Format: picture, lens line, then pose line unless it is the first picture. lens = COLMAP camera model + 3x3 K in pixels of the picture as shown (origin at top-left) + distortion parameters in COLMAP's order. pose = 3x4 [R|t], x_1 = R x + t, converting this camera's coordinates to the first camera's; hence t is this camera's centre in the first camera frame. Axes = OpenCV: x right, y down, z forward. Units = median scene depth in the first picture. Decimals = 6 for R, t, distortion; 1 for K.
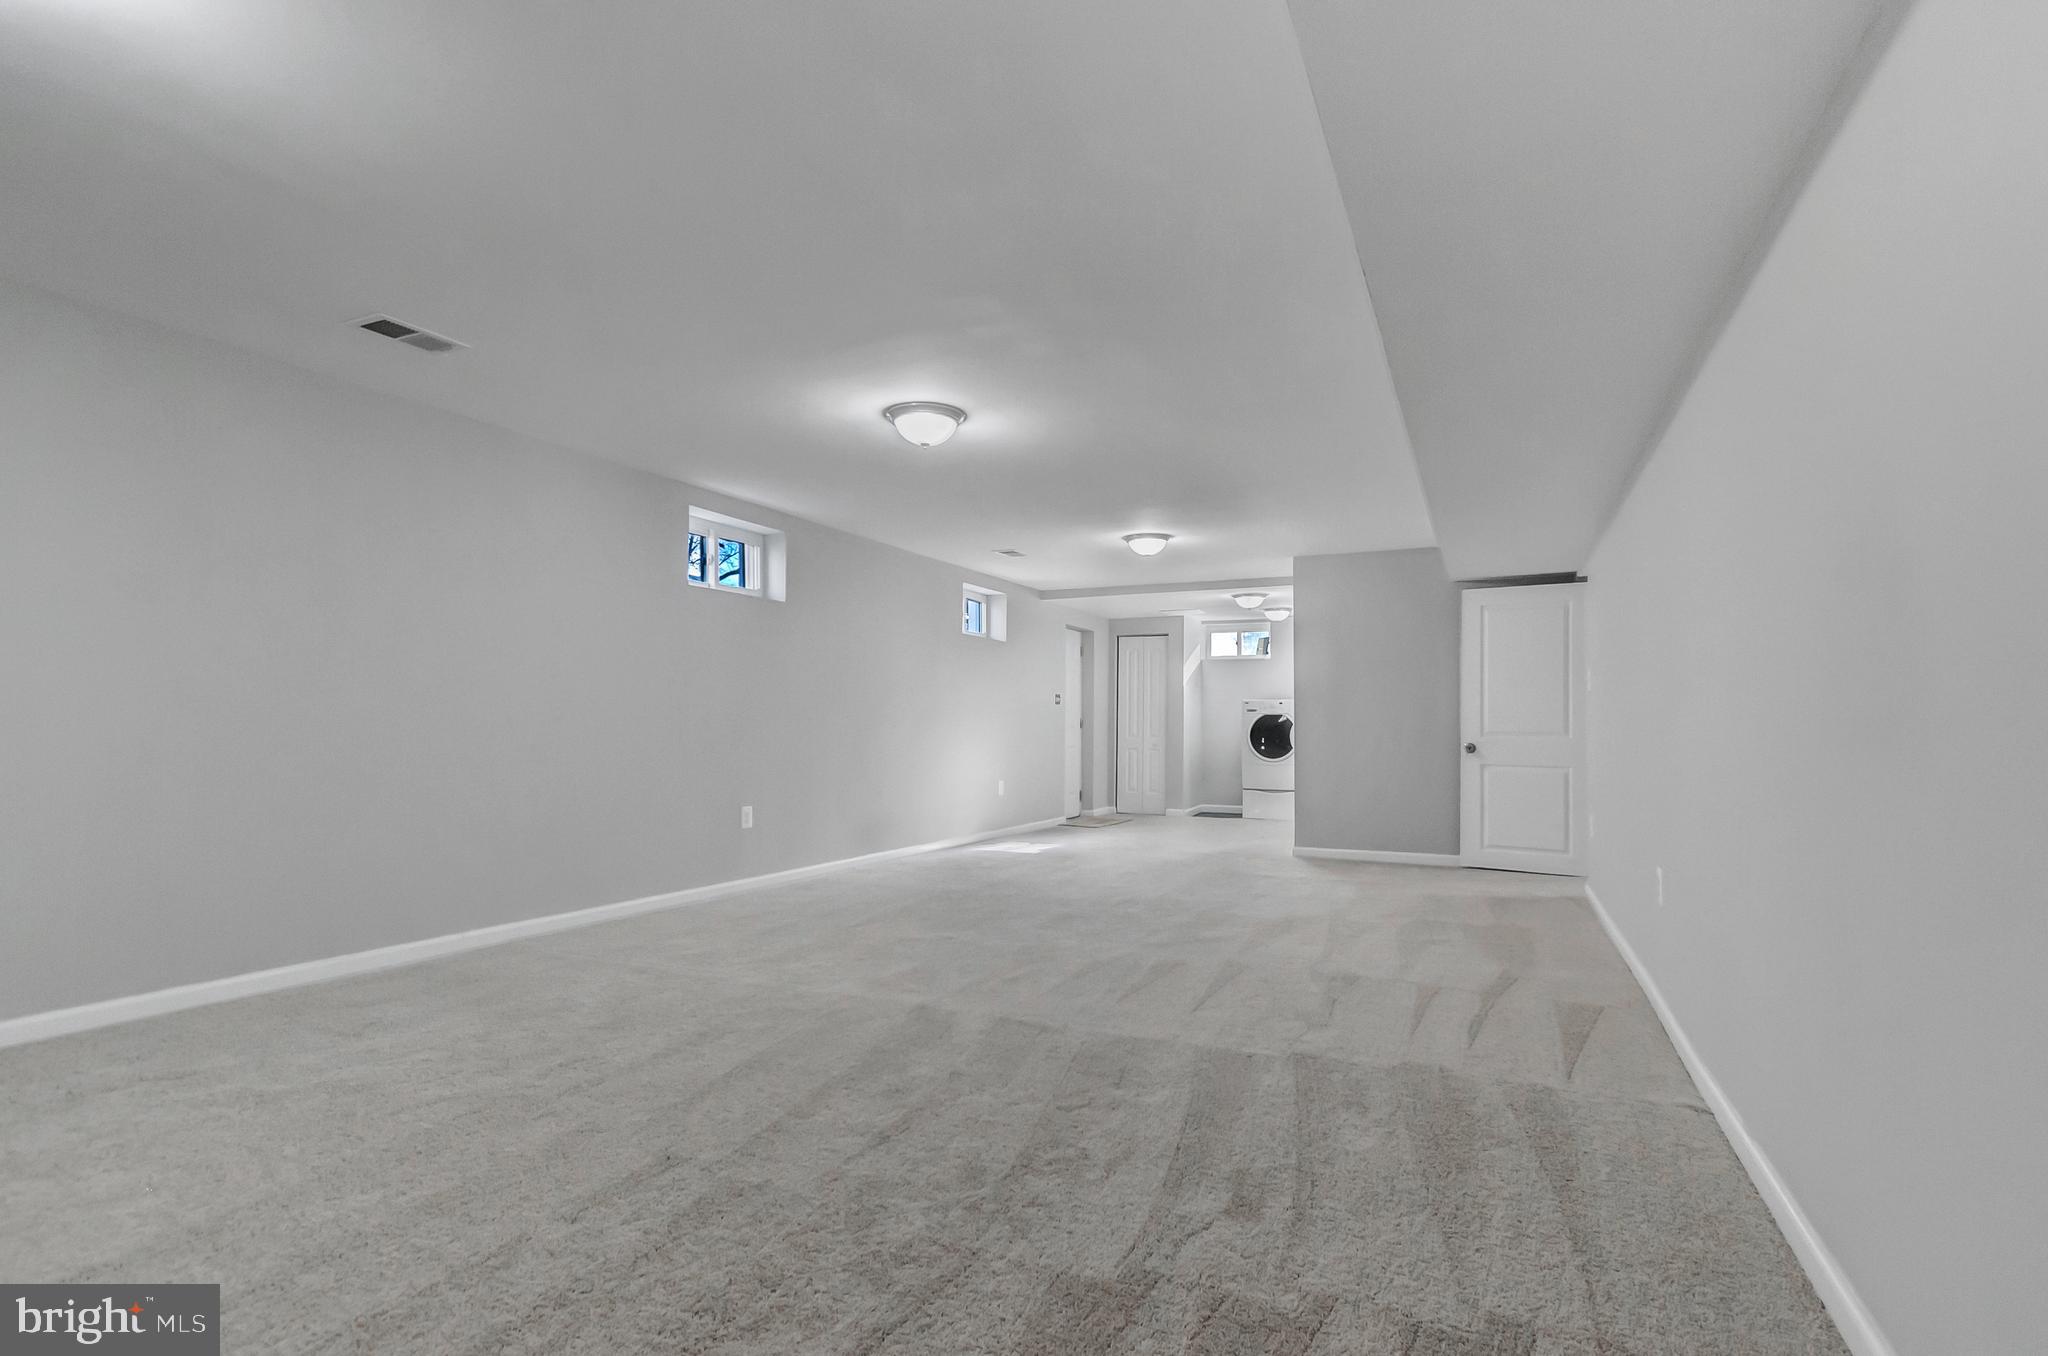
lens RADIAL K [[986.0, 0, 1103.0], [0, 986.0, 697.1], [0, 0, 1]] dist [0.002040, 0.000110]
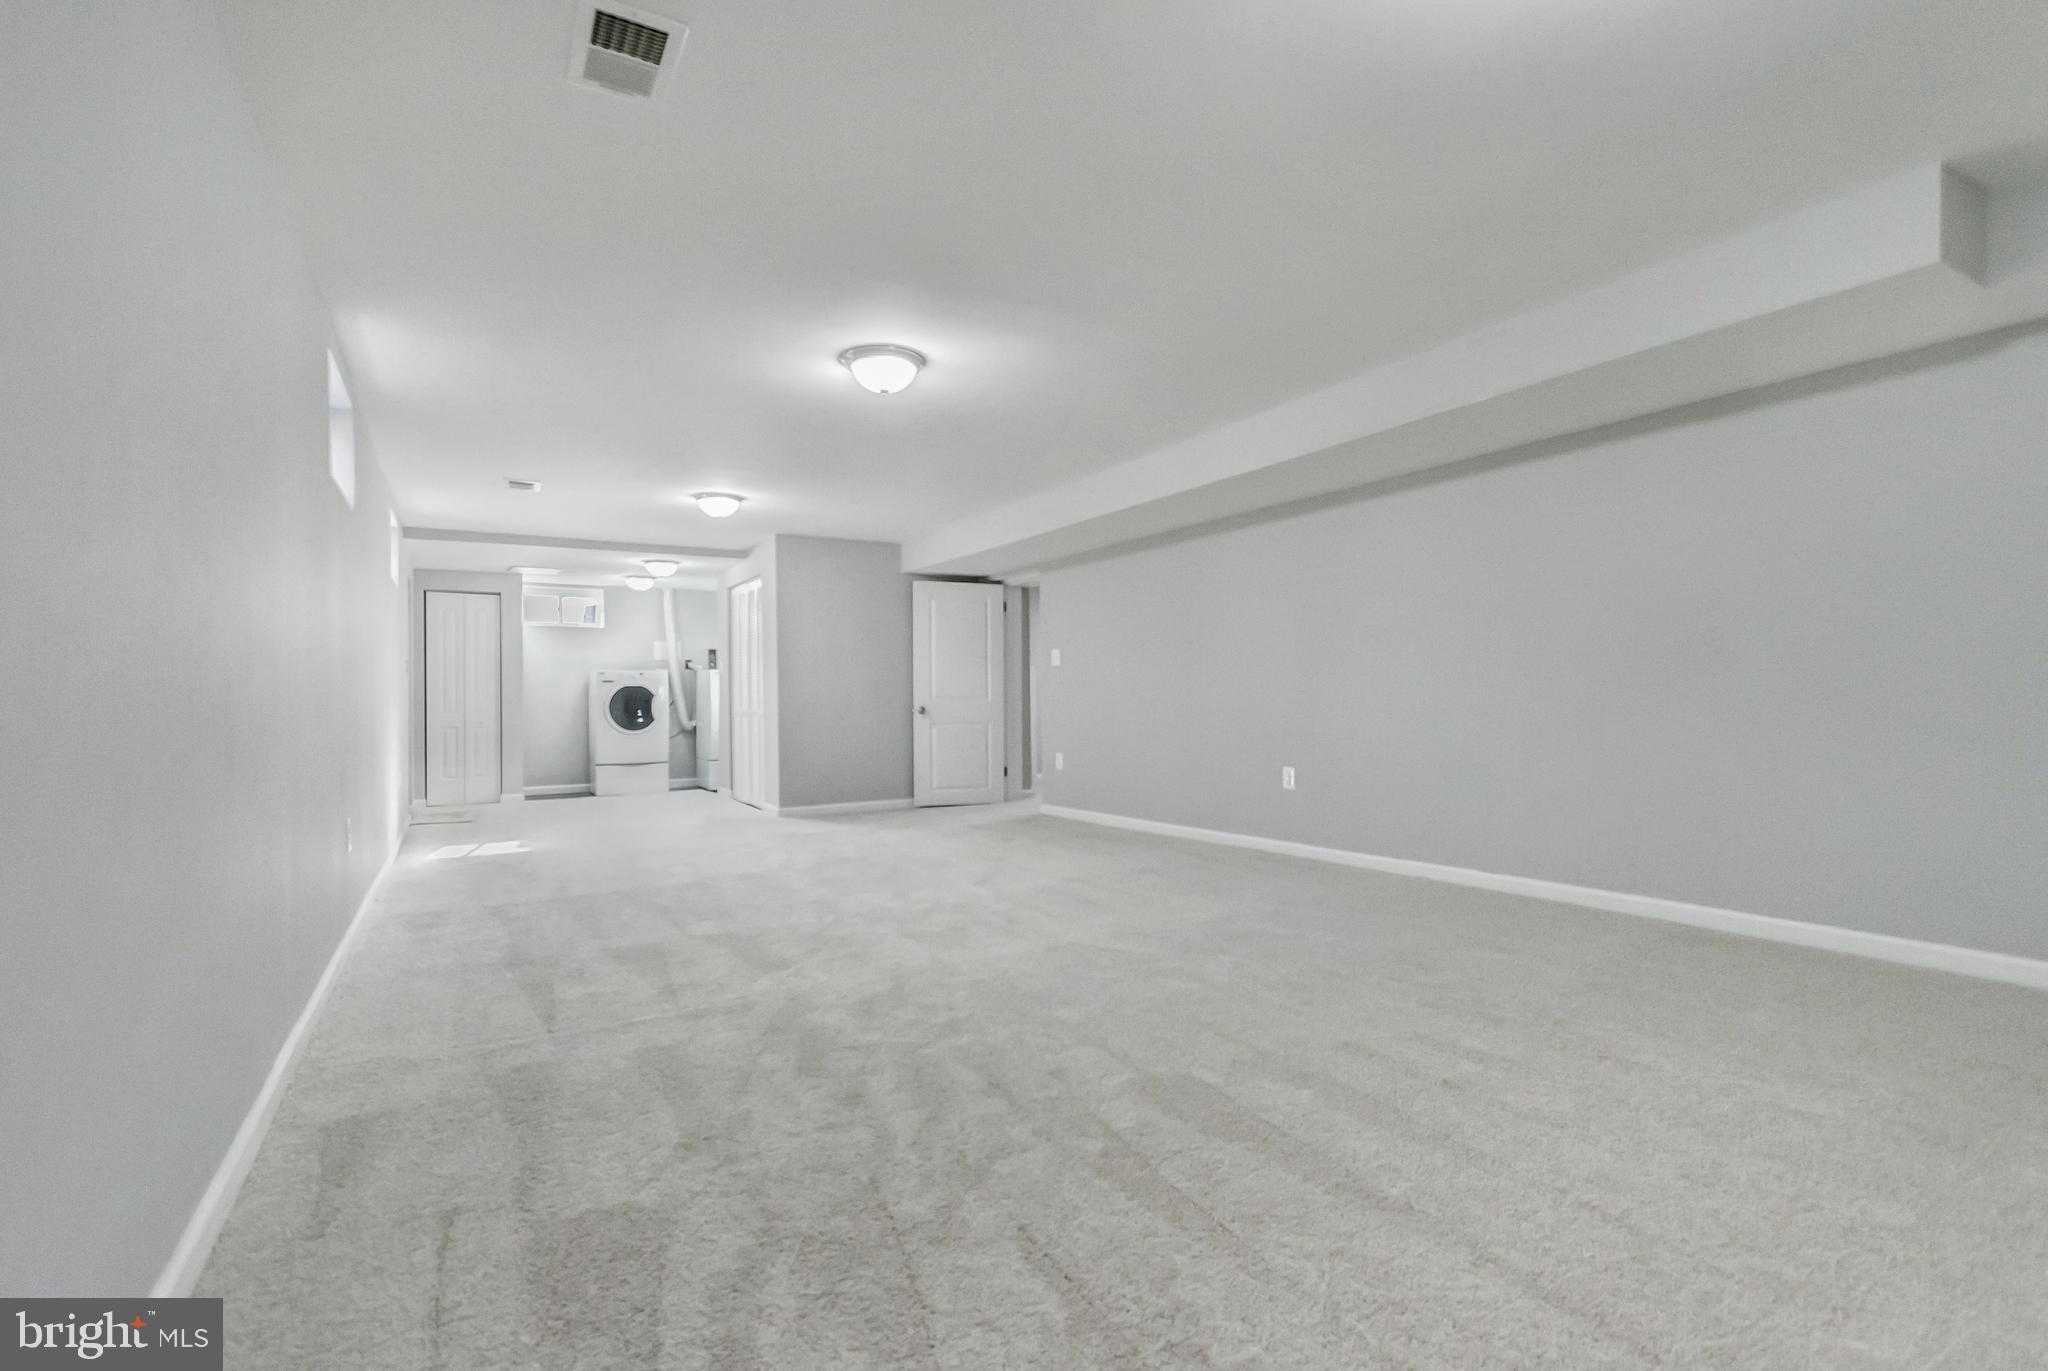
lens RADIAL K [[937.4, 0, 1028.1], [0, 937.4, 696.1], [0, 0, 1]] dist [-0.001907, -0.000754]
pose [[0.575161, -0.010234, 0.817976, -0.402813], [-0.008269, 0.999798, 0.018323, 0.009043], [-0.817998, -0.017302, 0.574960, 0.173736]]
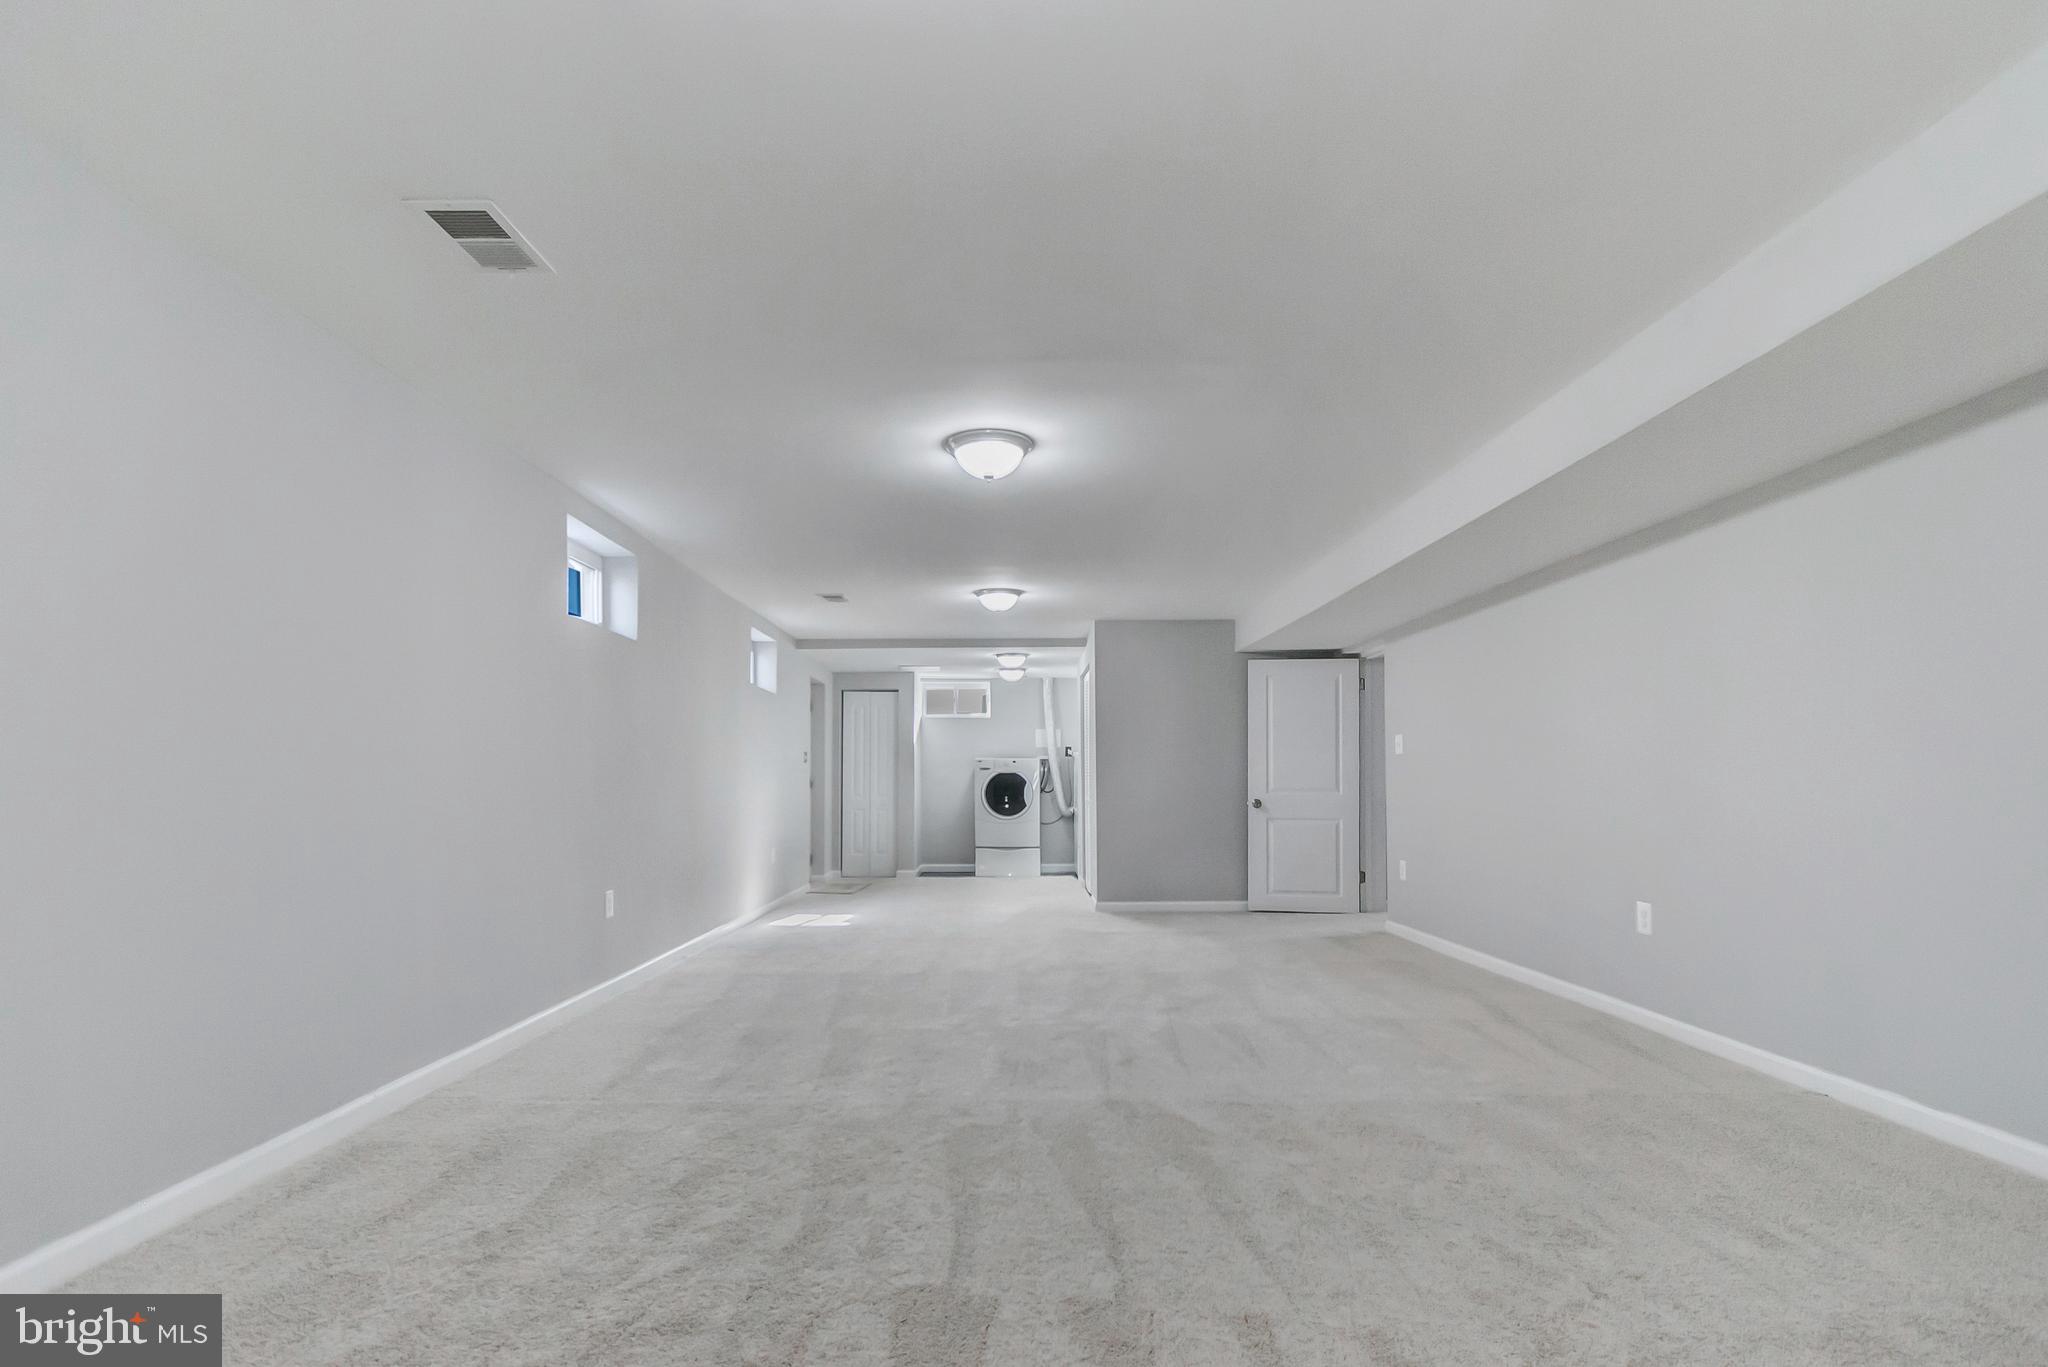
lens RADIAL K [[976.9, 0, 1025.2], [0, 976.9, 752.0], [0, 0, 1]] dist [0.002110, 0.000311]
pose [[0.914778, 0.005183, 0.403923, -0.243422], [-0.004922, 0.999986, -0.001685, -0.002163], [-0.403926, -0.000447, 0.914792, 0.082852]]
